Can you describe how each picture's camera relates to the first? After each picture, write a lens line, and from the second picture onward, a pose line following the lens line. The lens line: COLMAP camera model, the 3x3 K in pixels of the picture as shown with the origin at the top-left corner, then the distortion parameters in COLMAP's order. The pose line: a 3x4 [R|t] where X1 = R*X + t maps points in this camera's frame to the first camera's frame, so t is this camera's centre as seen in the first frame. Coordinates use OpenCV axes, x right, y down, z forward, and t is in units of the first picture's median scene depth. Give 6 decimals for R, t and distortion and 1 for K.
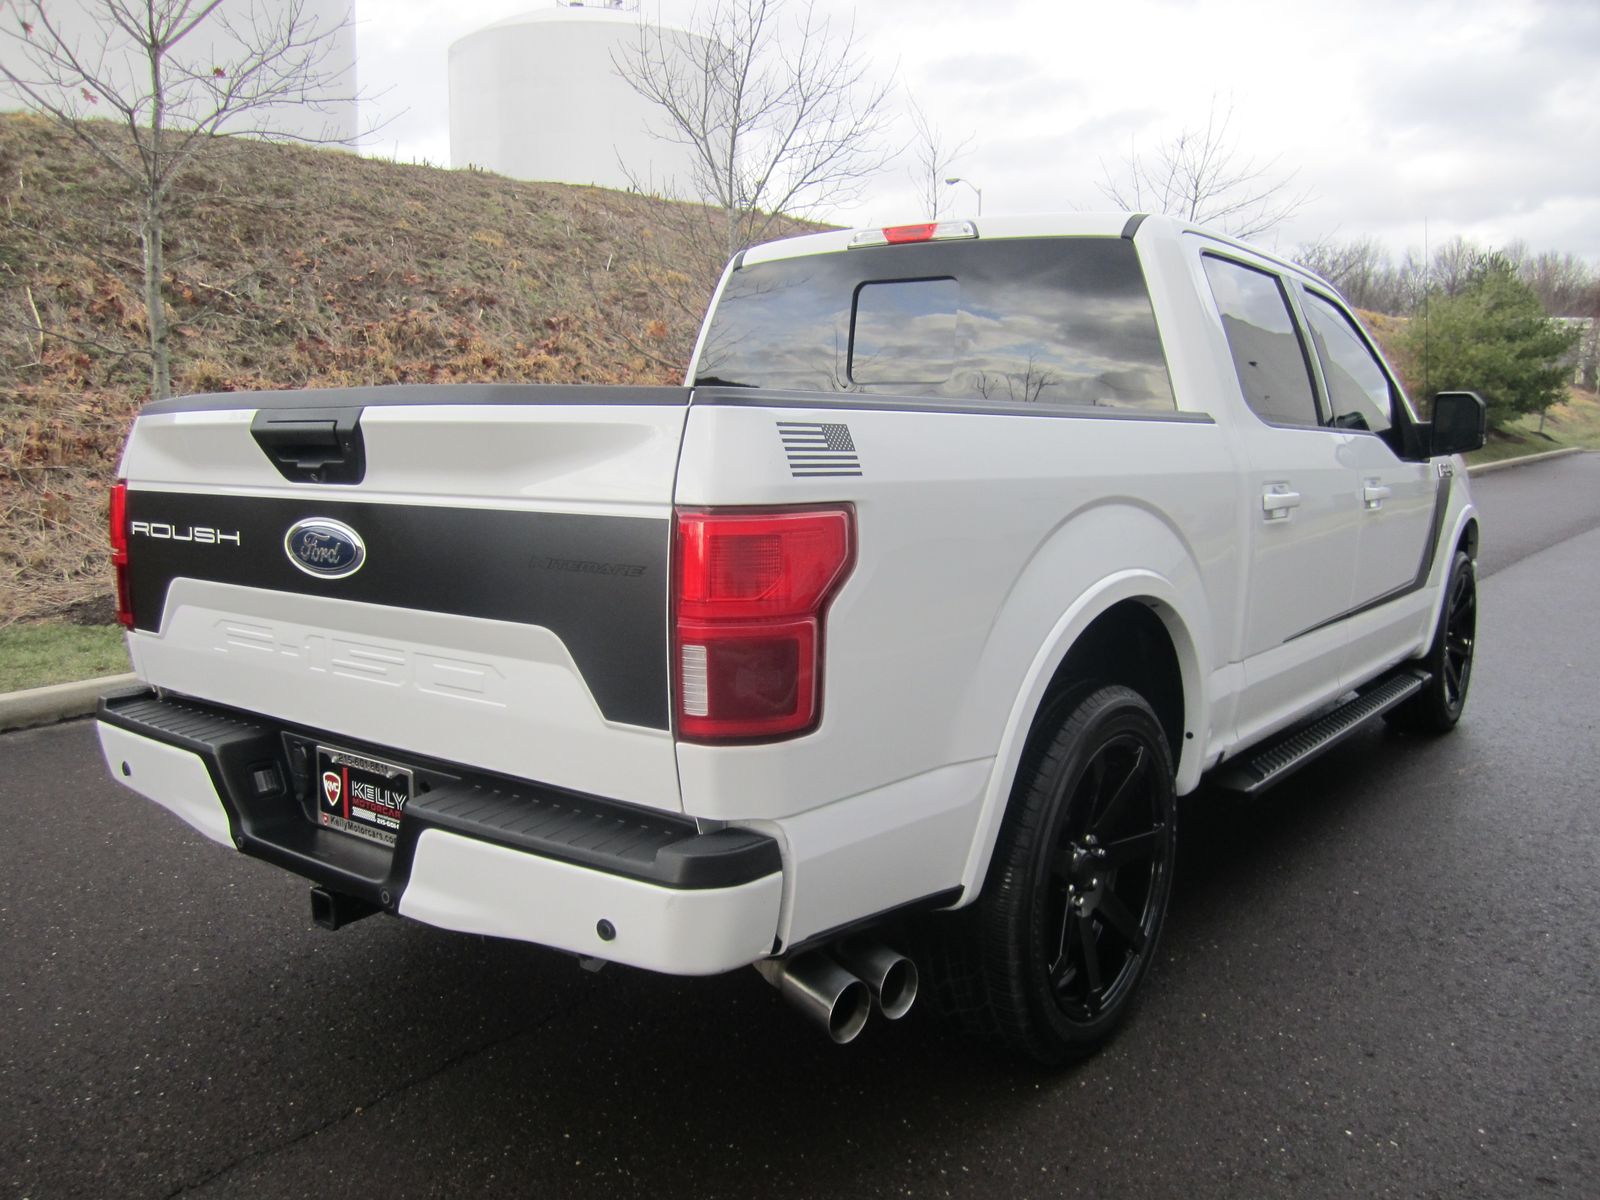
lens RADIAL K [[1317.5, 0, 796.8], [0, 1317.5, 607.0], [0, 0, 1]] dist [-0.077914, 0.045025]
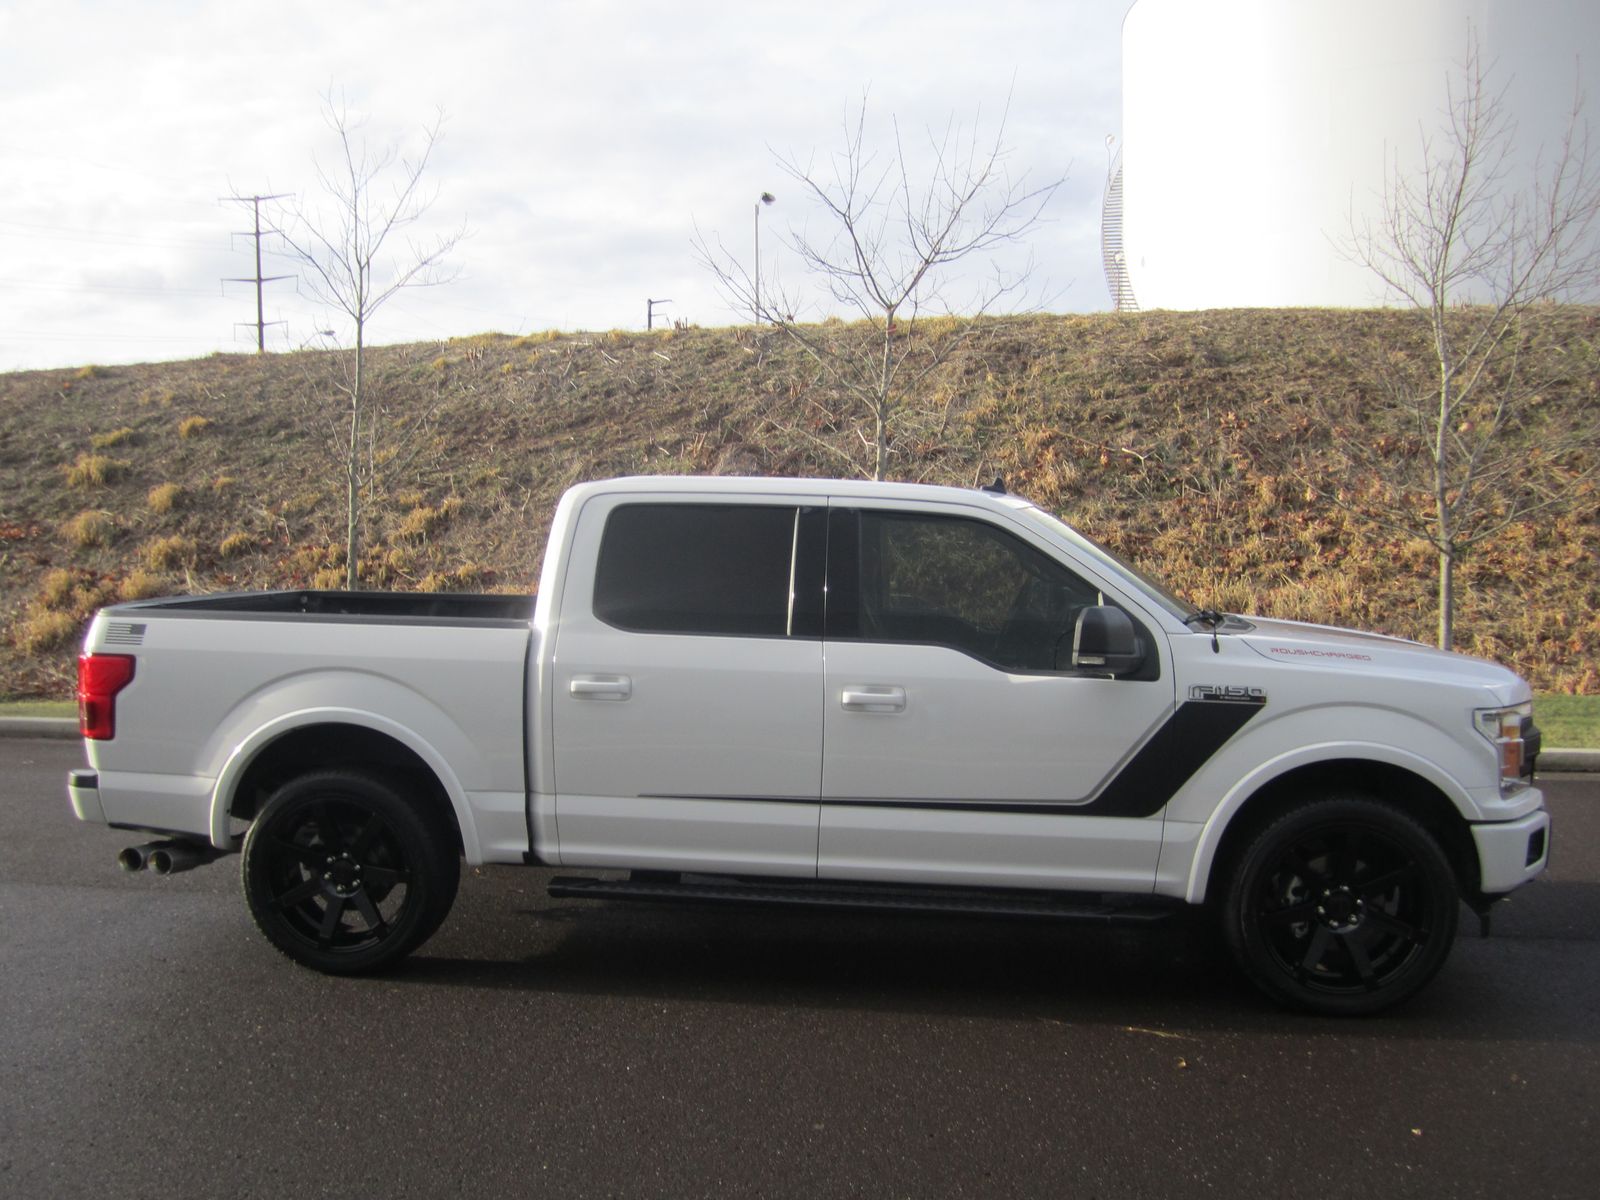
lens RADIAL K [[1297.2, 0, 796.6], [0, 1297.2, 629.7], [0, 0, 1]] dist [-0.058480, 0.006680]
pose [[0.536395, 0.075235, -0.840607, 1.308133], [-0.134147, 0.990957, 0.003092, -0.141226], [0.833238, 0.111106, 0.541637, 0.336395]]
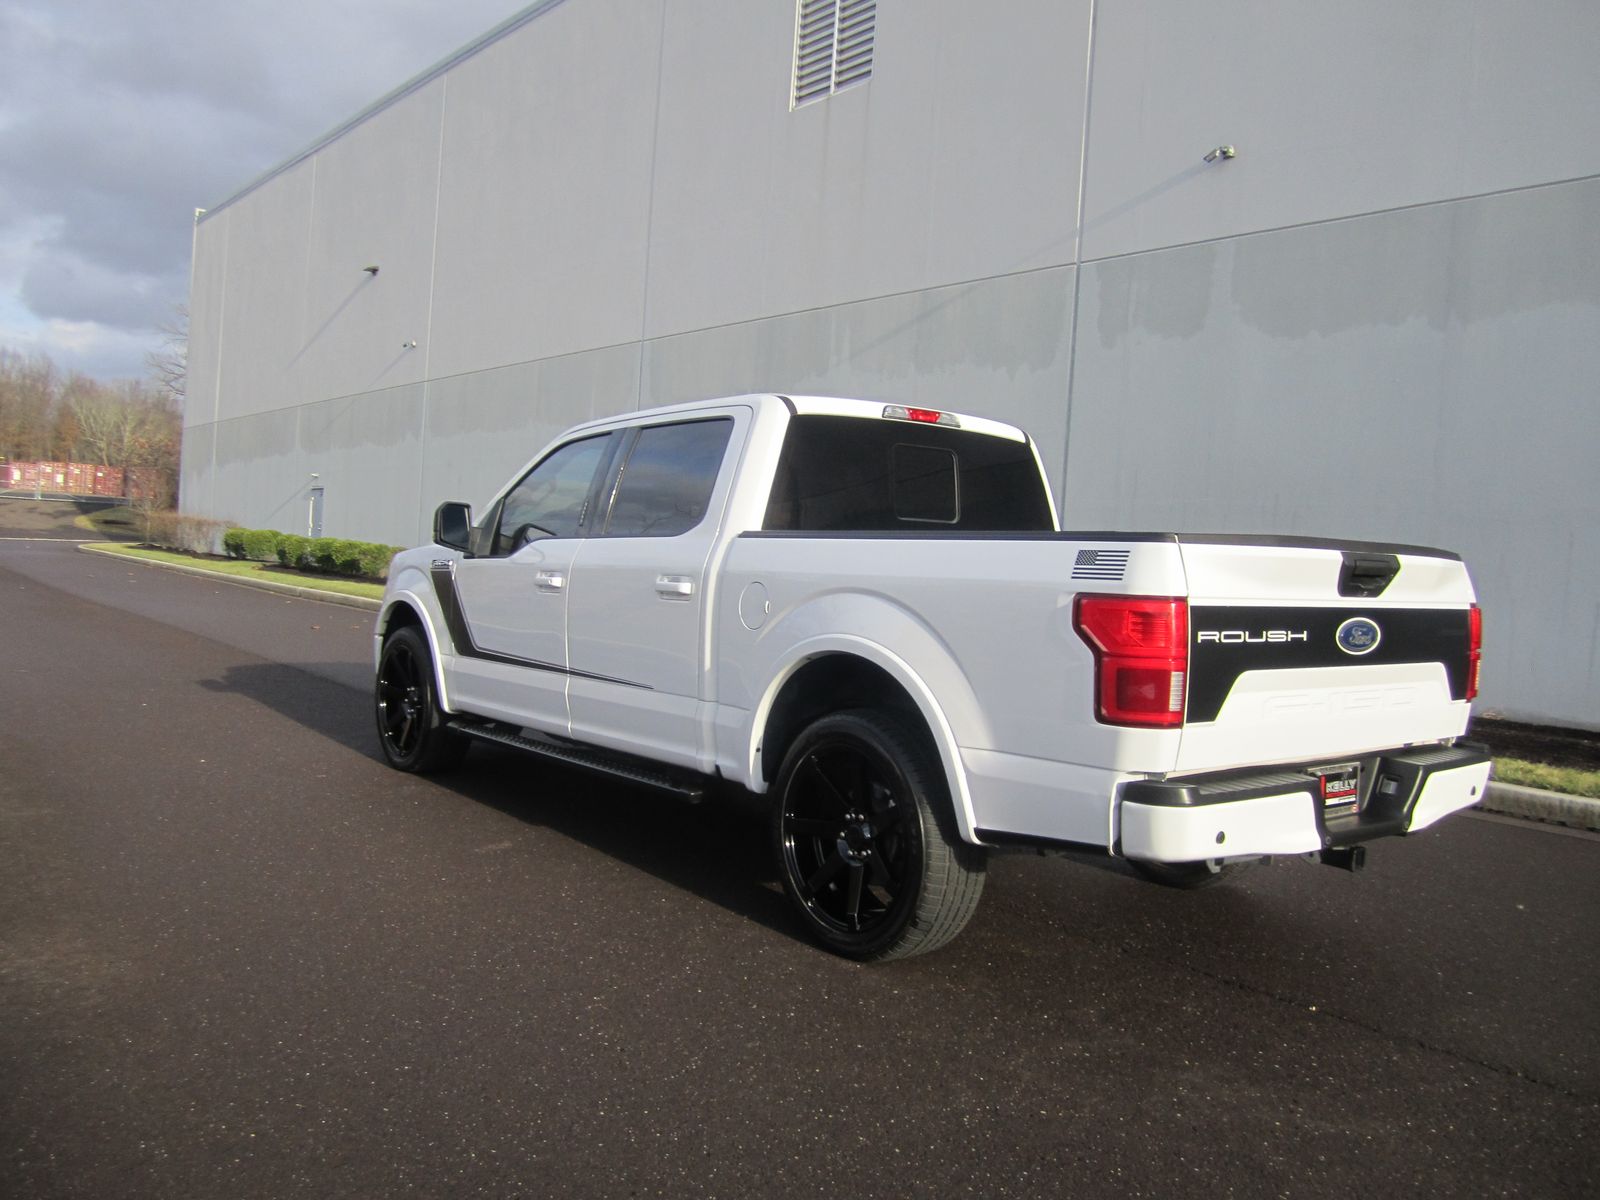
lens RADIAL K [[1307.8, 0, 768.0], [0, 1307.8, 635.0], [0, 0, 1]] dist [-0.181164, 0.239563]
pose [[0.271105, -0.050639, 0.961217, -1.166716], [0.091594, 0.995441, 0.026608, -0.087000], [-0.958182, 0.080828, 0.274507, 0.700217]]
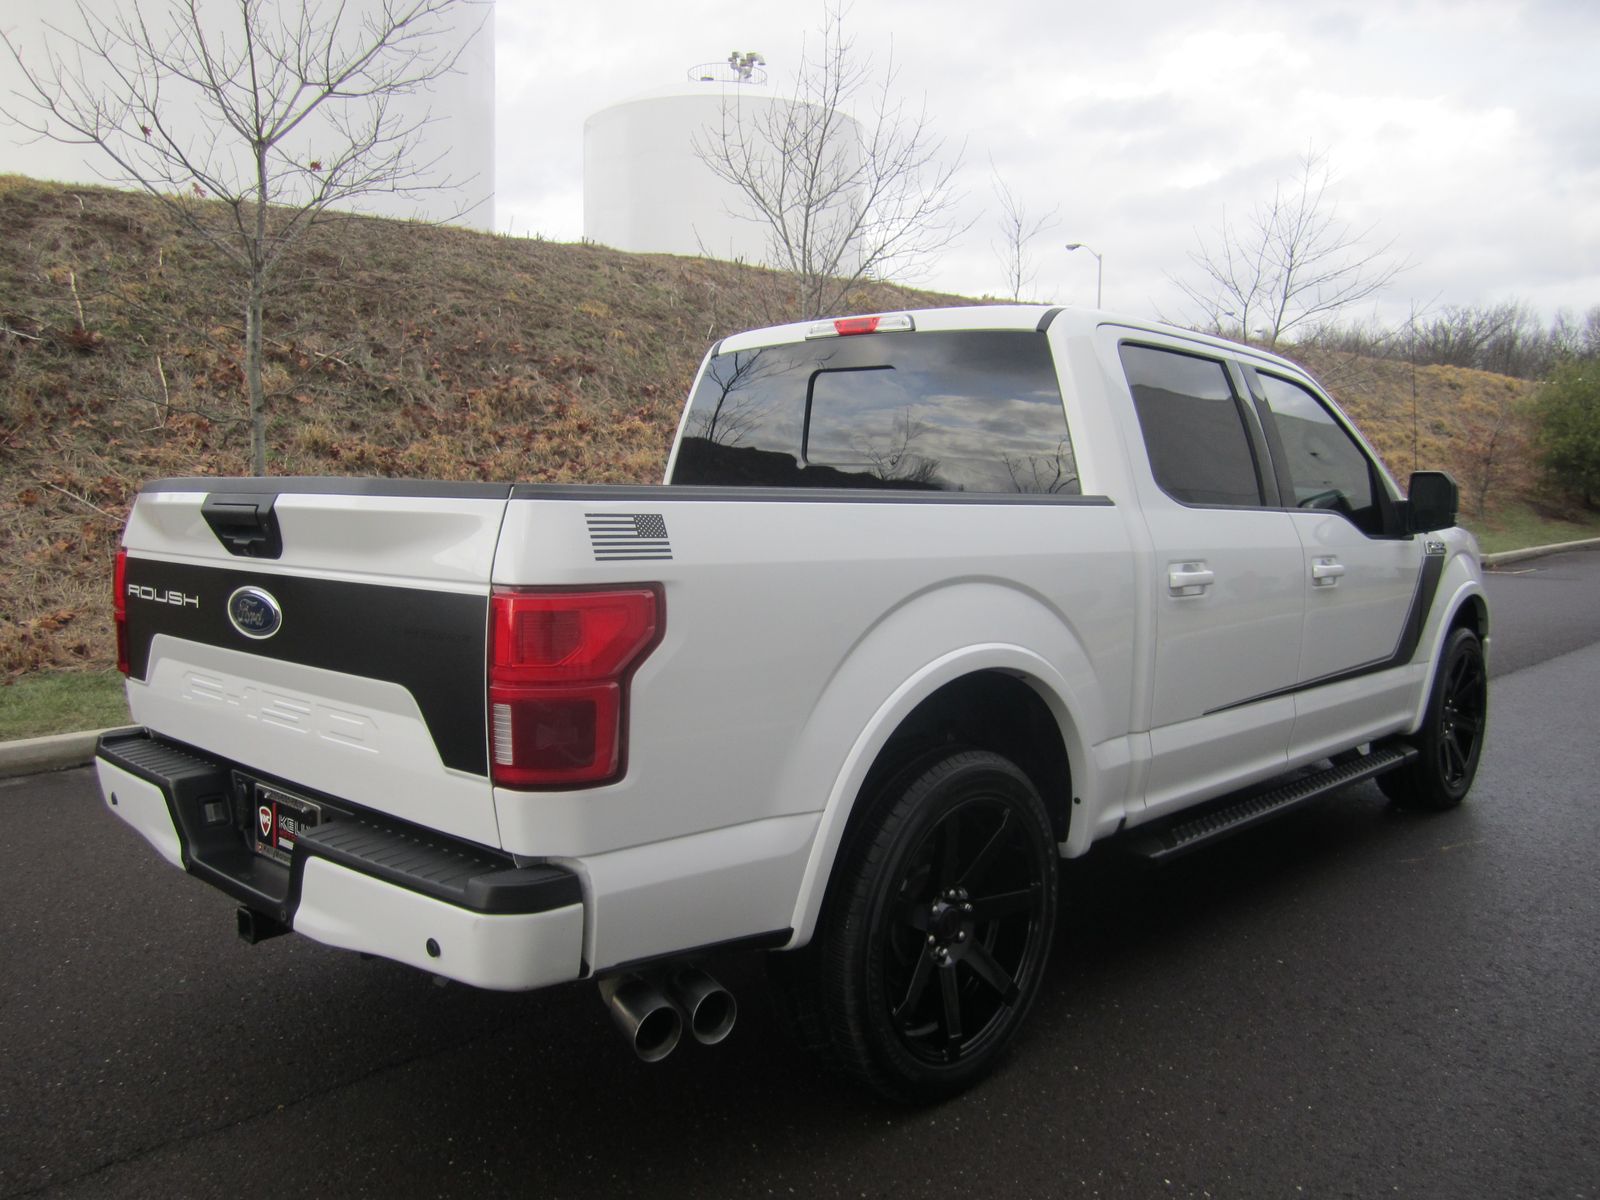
lens RADIAL K [[1312.3, 0, 790.8], [0, 1312.3, 605.8], [0, 0, 1]] dist [-0.057851, 0.010195]
pose [[0.994882, 0.017542, -0.099509, 0.126254], [-0.022138, 0.998729, -0.045275, -0.004873], [0.098589, 0.047246, 0.994006, -0.059132]]
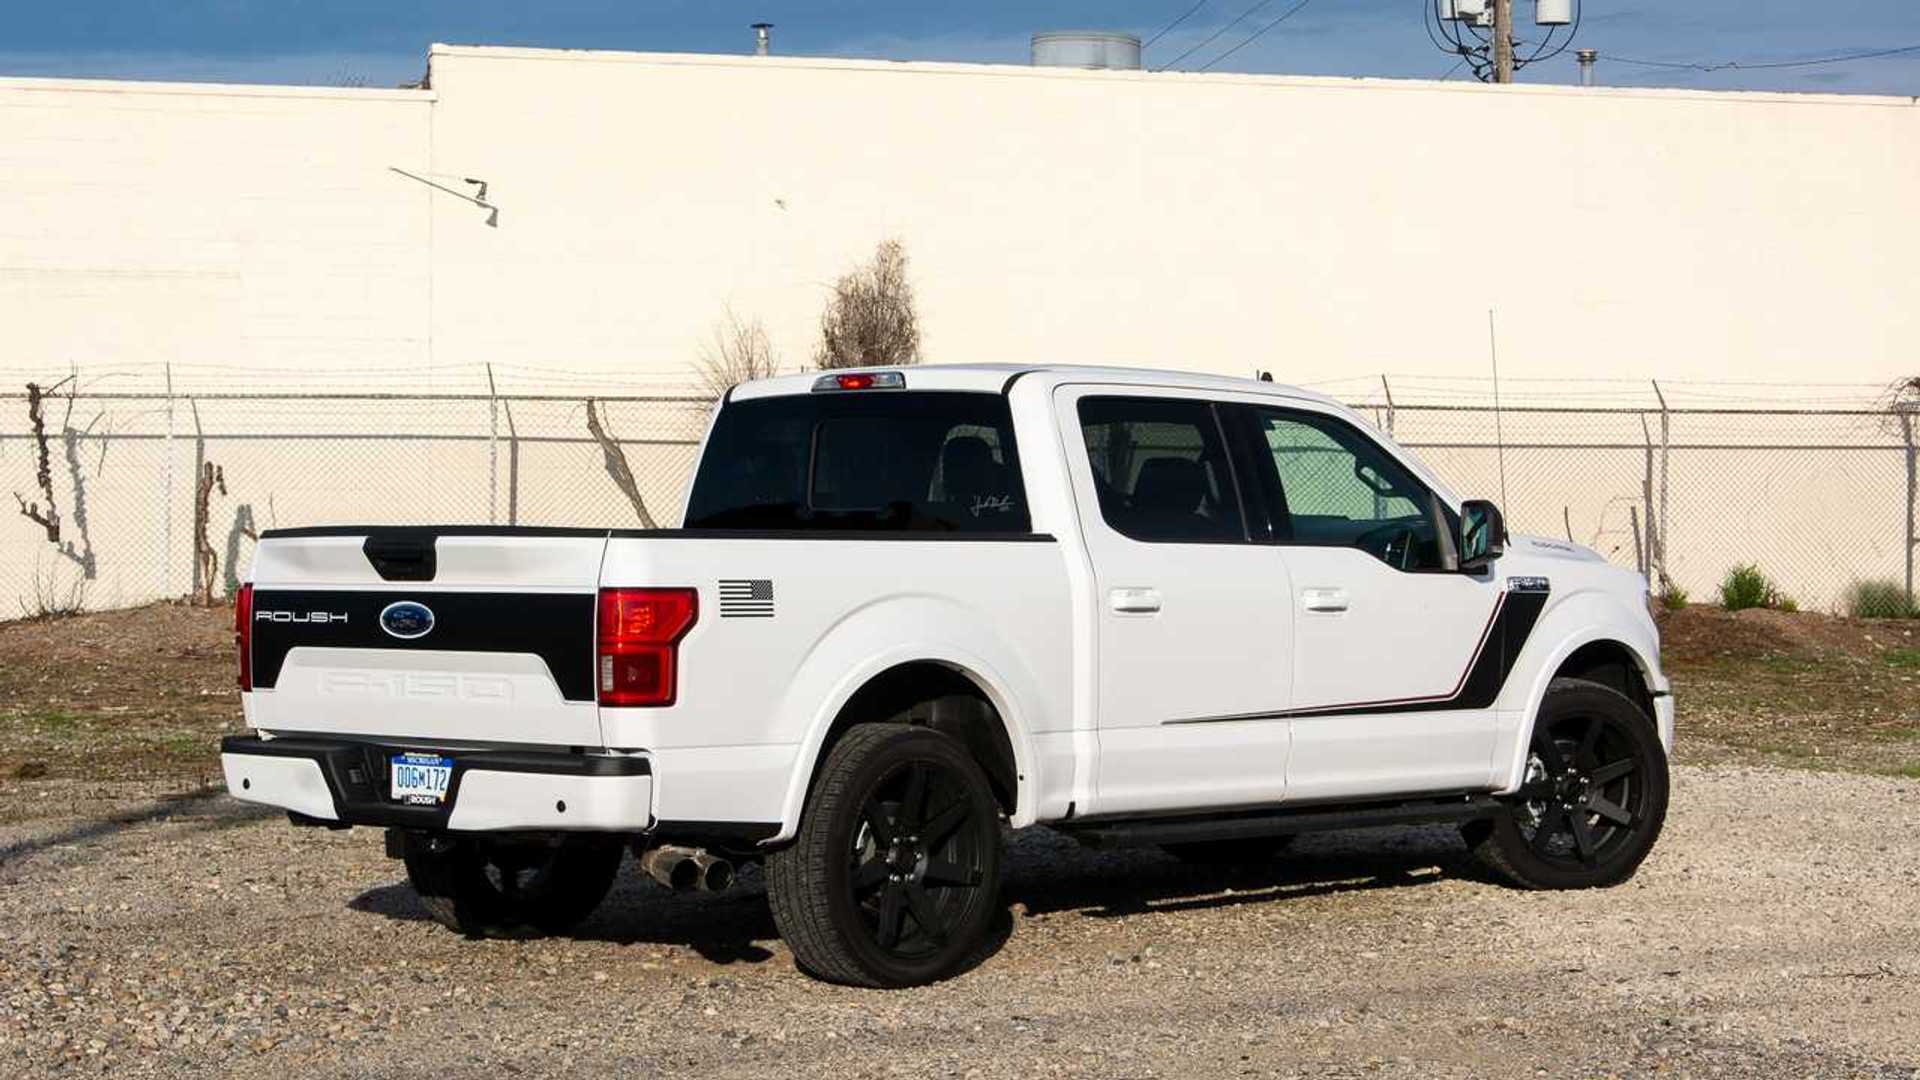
lens RADIAL K [[3875.6, 0, 958.5], [0, 3875.6, 539.2], [0, 0, 1]] dist [-0.057362, -0.077162]
pose [[0.995314, -0.002519, -0.096664, 0.450398], [-0.010396, 0.991079, -0.132870, 0.276702], [0.096136, 0.133253, 0.986408, -2.107144]]
